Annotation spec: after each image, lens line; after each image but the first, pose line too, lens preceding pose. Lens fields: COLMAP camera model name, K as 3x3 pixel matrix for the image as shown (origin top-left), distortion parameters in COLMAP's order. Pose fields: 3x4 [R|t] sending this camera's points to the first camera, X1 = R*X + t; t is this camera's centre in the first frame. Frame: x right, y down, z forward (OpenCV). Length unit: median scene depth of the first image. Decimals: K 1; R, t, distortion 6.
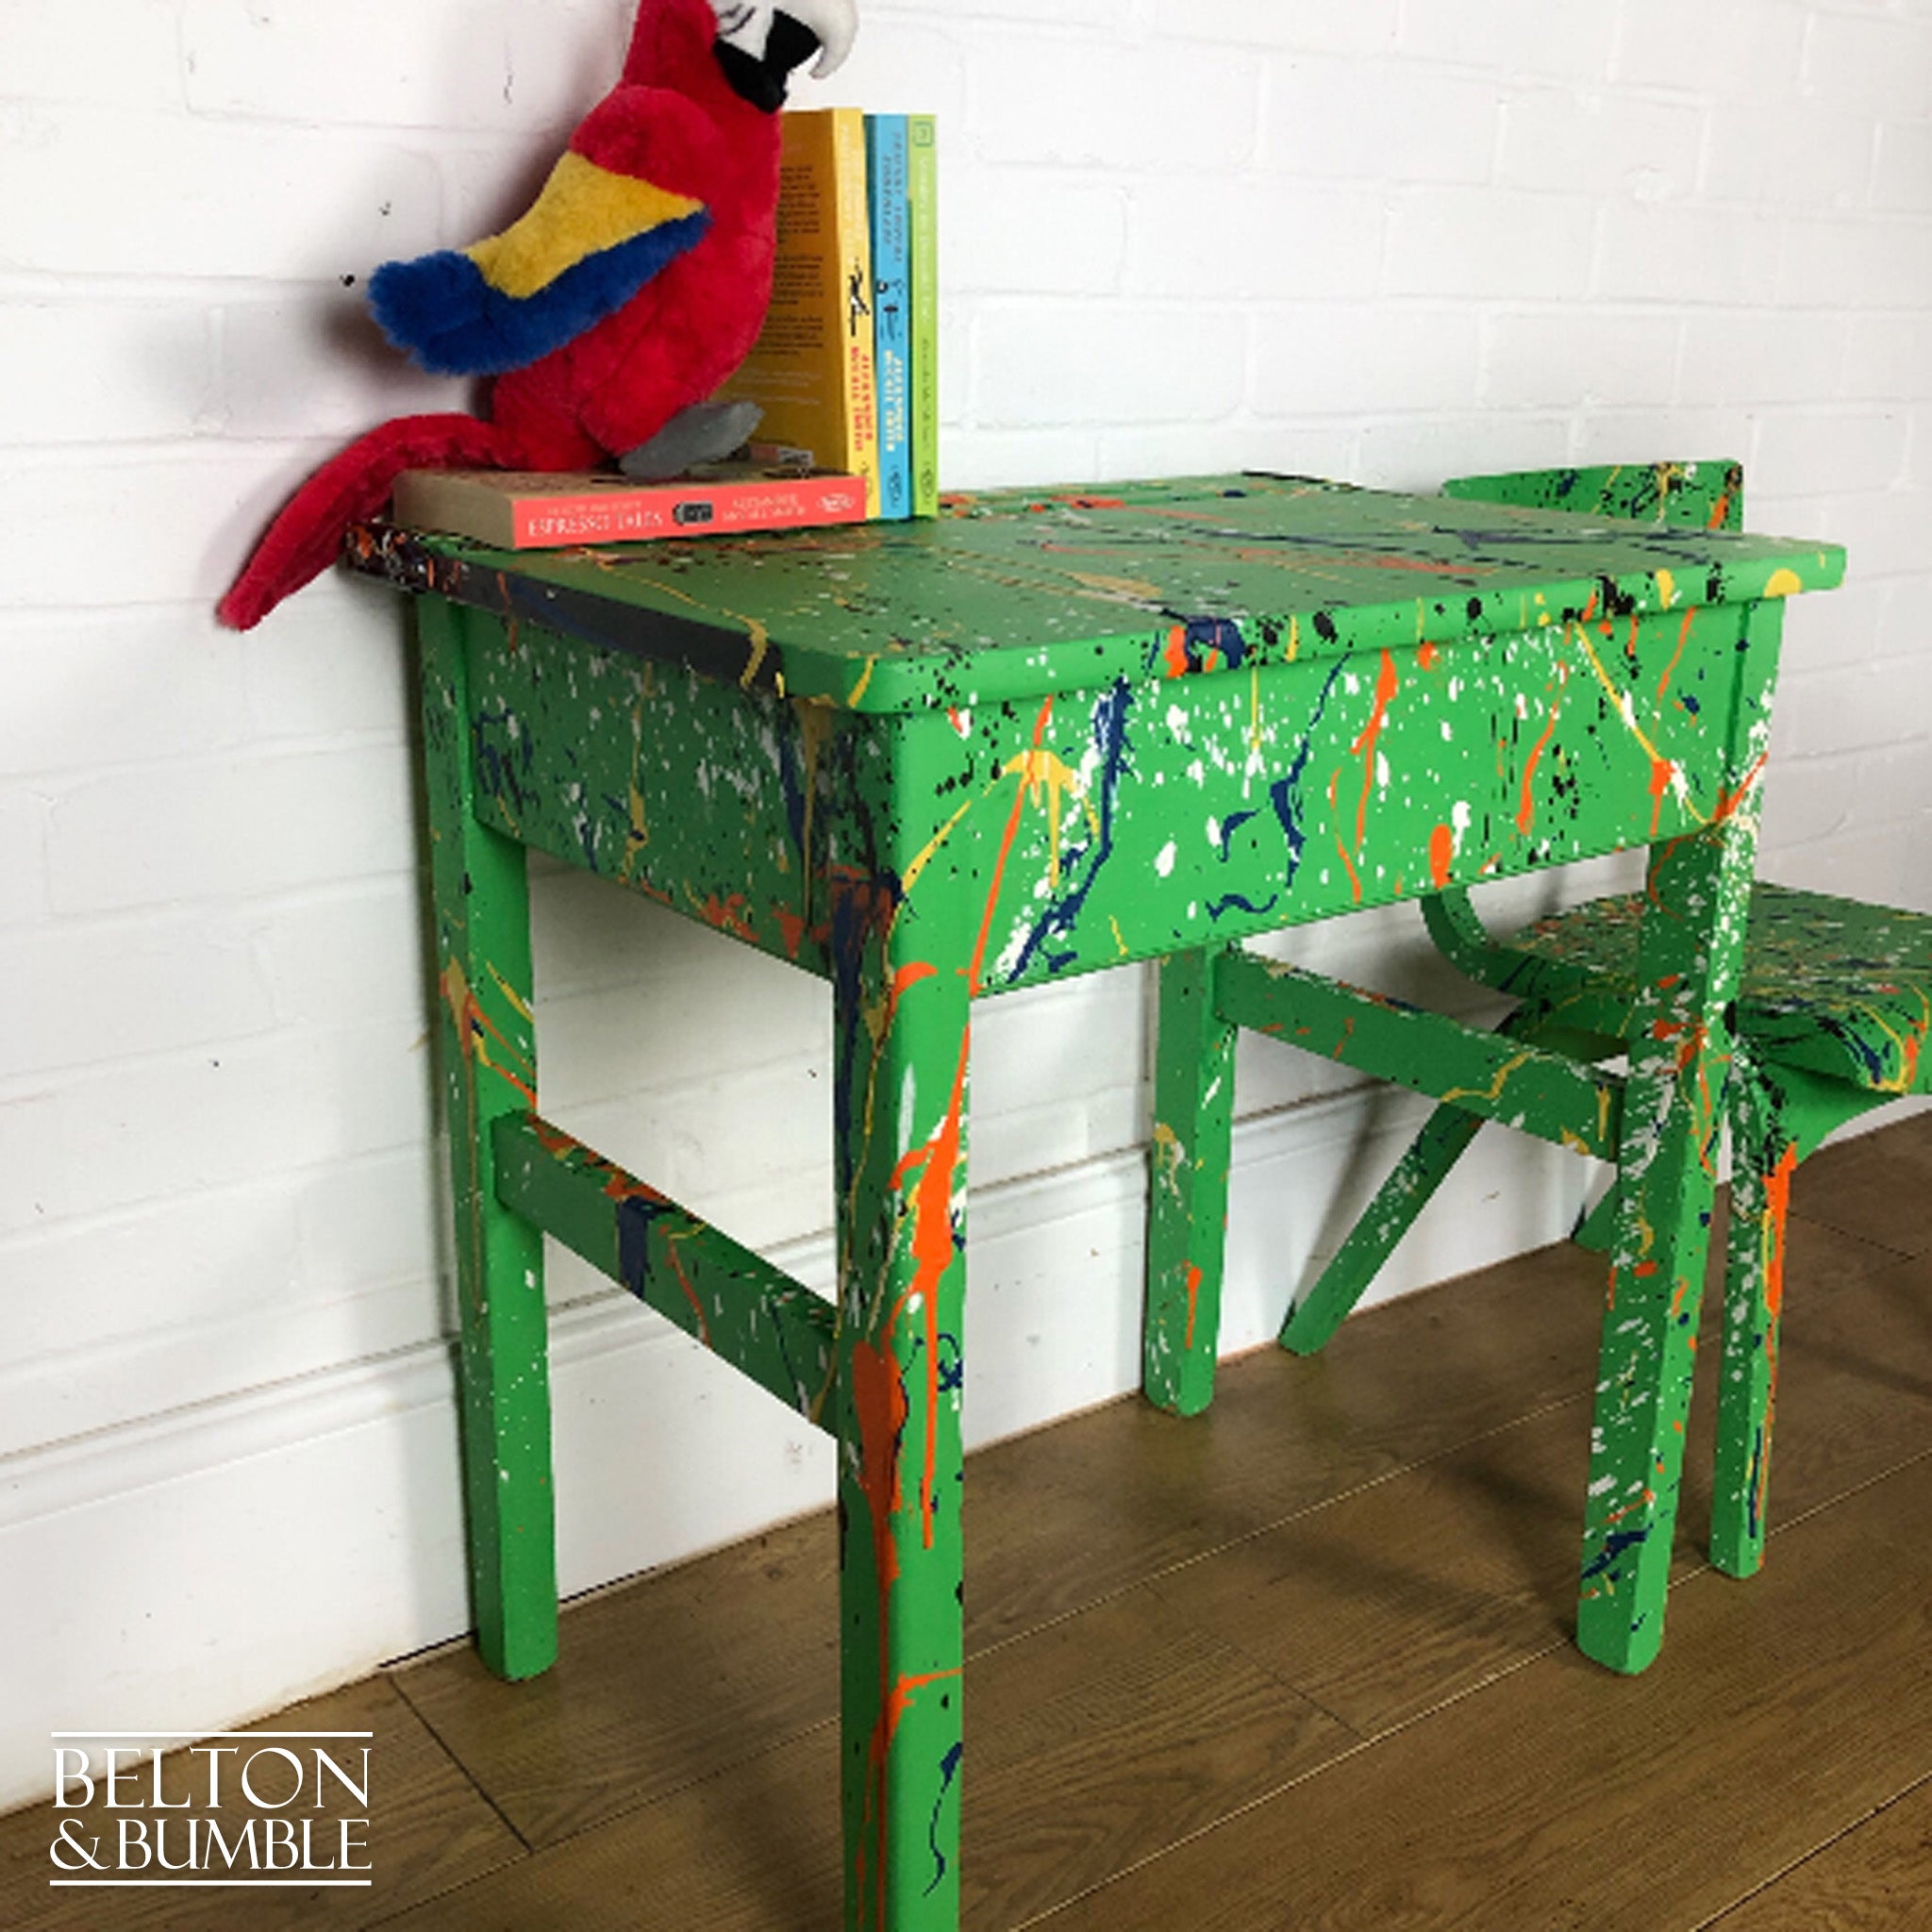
lens RADIAL K [[2225.8, 0, 966.0], [0, 2225.8, 966.0], [0, 0, 1]] dist [0.183687, -0.577869]
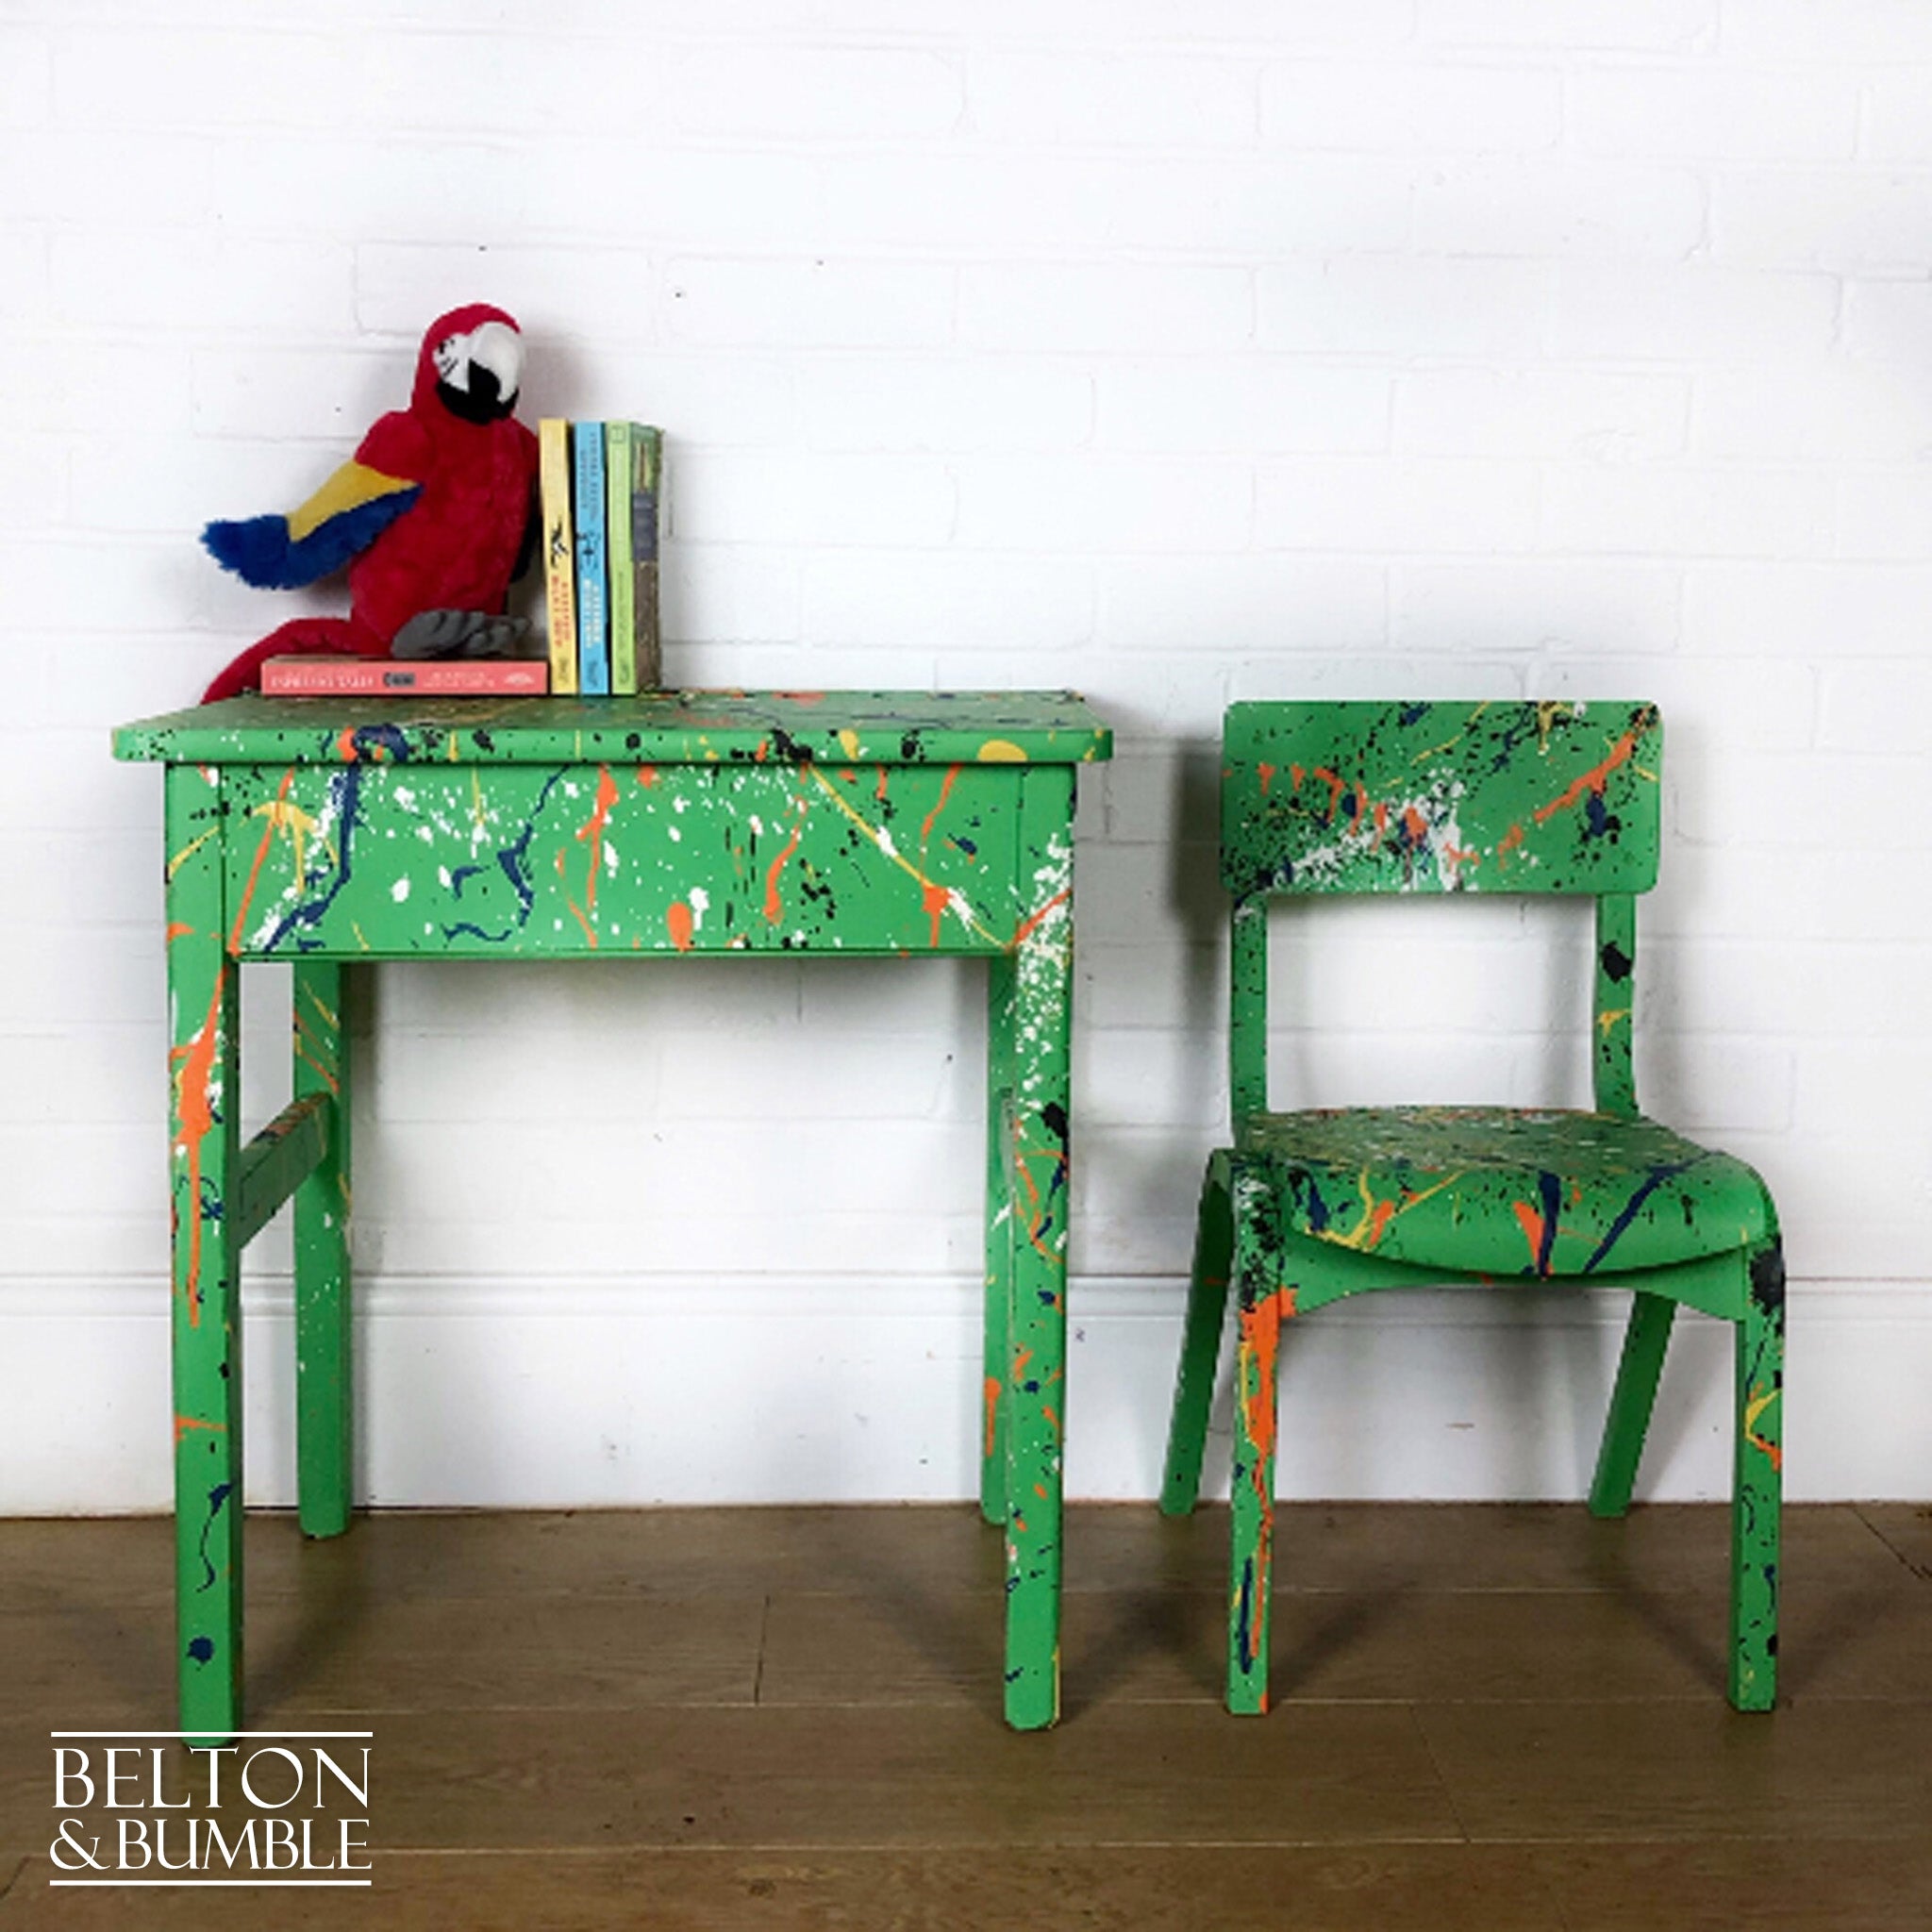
lens RADIAL K [[2692.5, 0, 965.9], [0, 2692.5, 863.9], [0, 0, 1]] dist [0.215923, -0.562912]
pose [[0.825940, 0.054760, -0.561092, 1.308178], [-0.161789, 0.976429, -0.142863, 0.123163], [0.540044, 0.208775, 0.815332, -0.259694]]
